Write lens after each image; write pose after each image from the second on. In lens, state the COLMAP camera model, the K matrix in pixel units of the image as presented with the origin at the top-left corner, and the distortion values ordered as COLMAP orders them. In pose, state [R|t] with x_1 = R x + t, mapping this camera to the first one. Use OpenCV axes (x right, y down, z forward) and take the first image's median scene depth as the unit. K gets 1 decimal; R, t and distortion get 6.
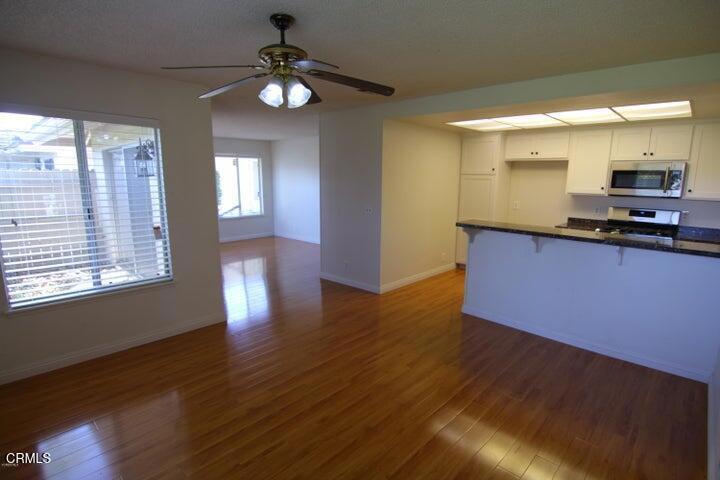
lens RADIAL K [[368.0, 0, 357.4], [0, 368.0, 237.7], [0, 0, 1]] dist [0.001084, 0.000002]
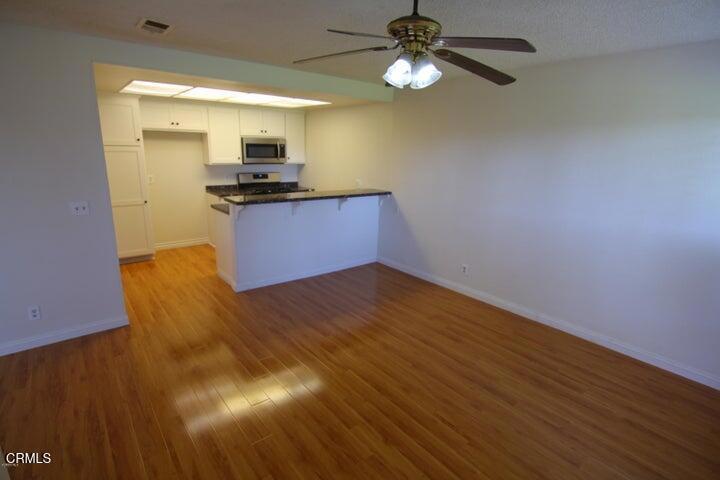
lens RADIAL K [[368.0, 0, 357.4], [0, 368.0, 237.7], [0, 0, 1]] dist [0.001084, 0.000002]
pose [[0.139985, -0.243211, 0.959819, -0.549950], [0.147035, 0.963722, 0.222755, -0.102653], [-0.979176, 0.109945, 0.170667, 0.476330]]
